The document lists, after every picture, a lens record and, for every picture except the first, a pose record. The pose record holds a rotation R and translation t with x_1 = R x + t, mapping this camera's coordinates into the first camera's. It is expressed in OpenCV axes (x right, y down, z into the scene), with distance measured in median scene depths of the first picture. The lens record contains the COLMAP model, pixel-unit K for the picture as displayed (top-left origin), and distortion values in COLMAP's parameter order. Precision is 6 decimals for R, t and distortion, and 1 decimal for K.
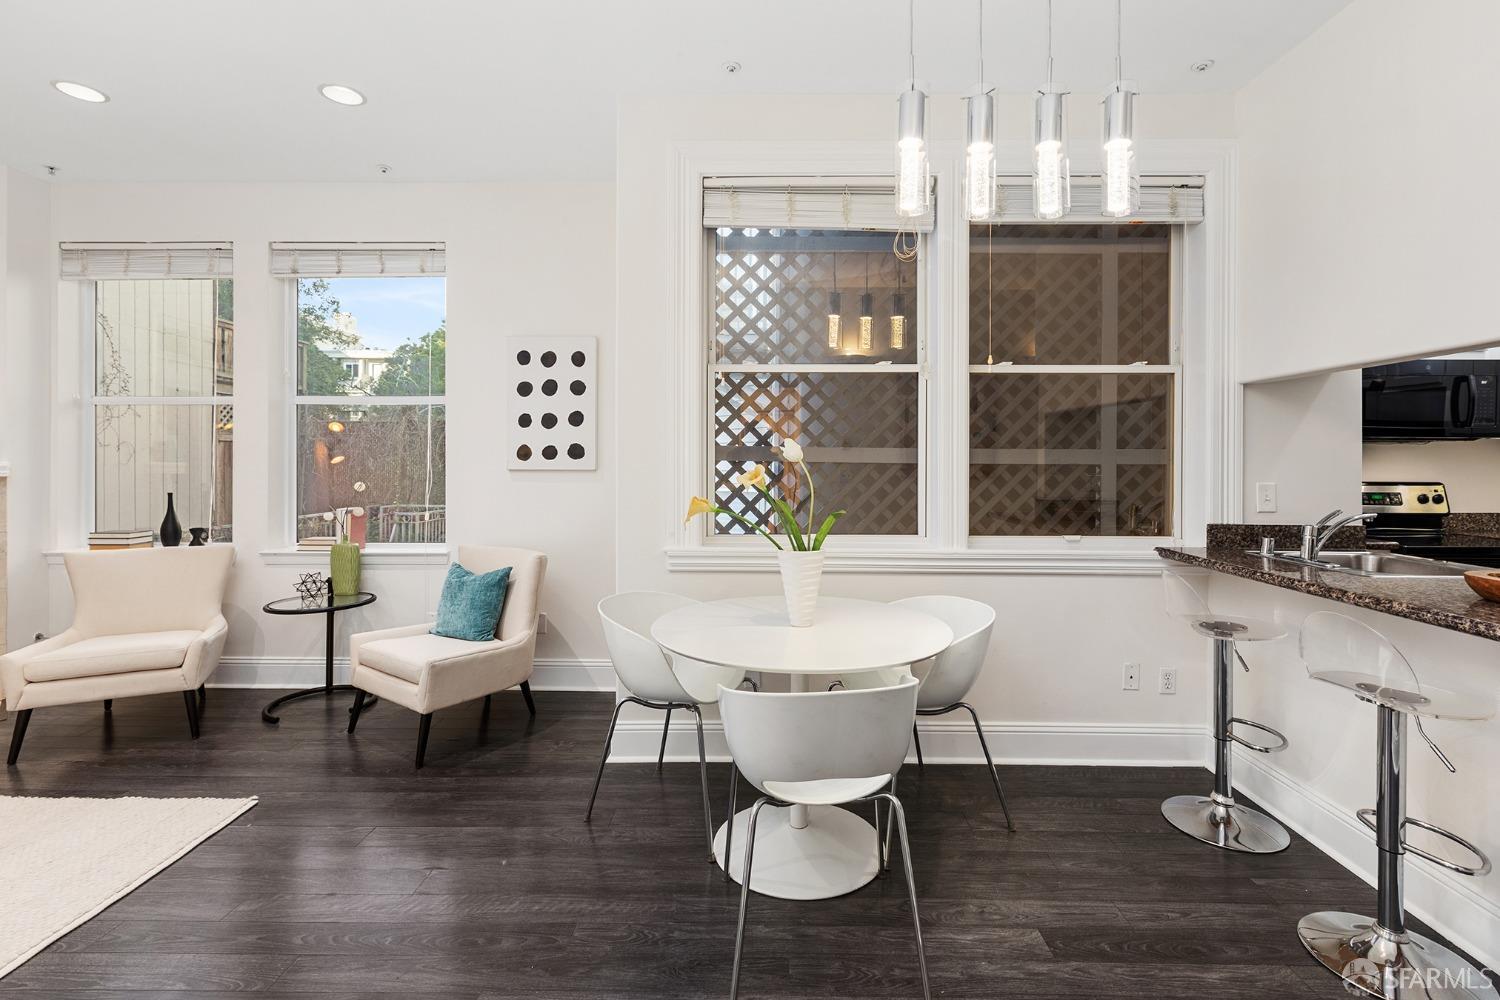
lens RADIAL K [[688.4, 0, 757.7], [0, 688.4, 462.3], [0, 0, 1]] dist [0.005625, 0.000718]
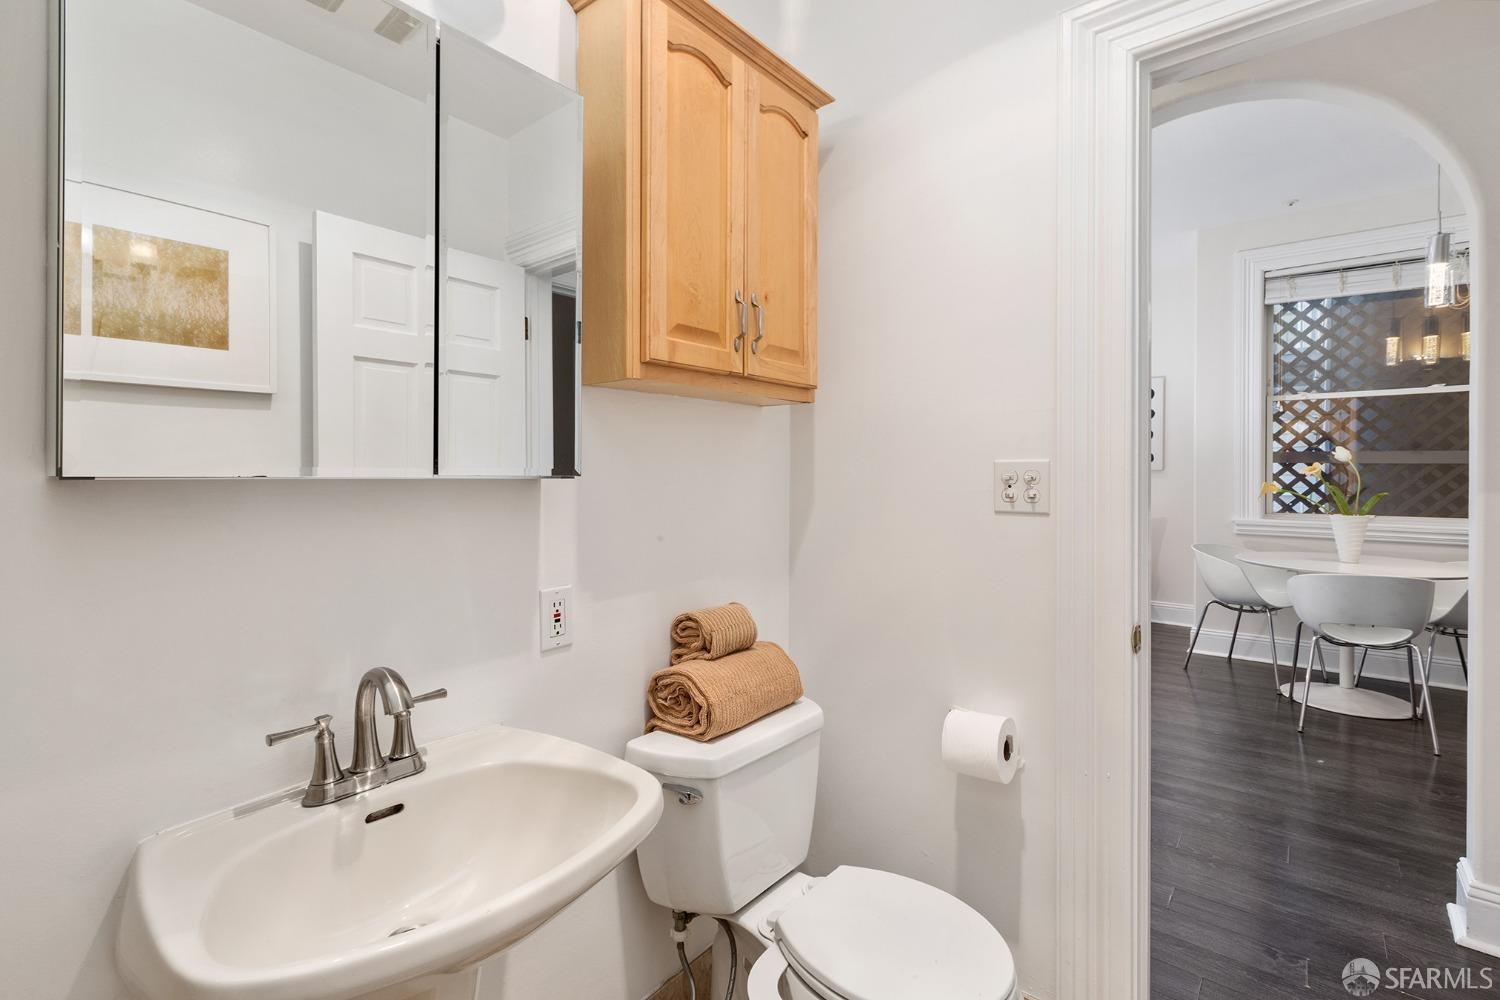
lens RADIAL K [[688.4, 0, 753.7], [0, 688.4, 479.7], [0, 0, 1]] dist [0.005625, 0.000718]
pose [[0.788900, 0.003008, -0.614514, -0.024081], [0.004611, 0.999931, 0.010815, 0.010517], [0.614504, -0.011366, 0.788832, -0.660408]]
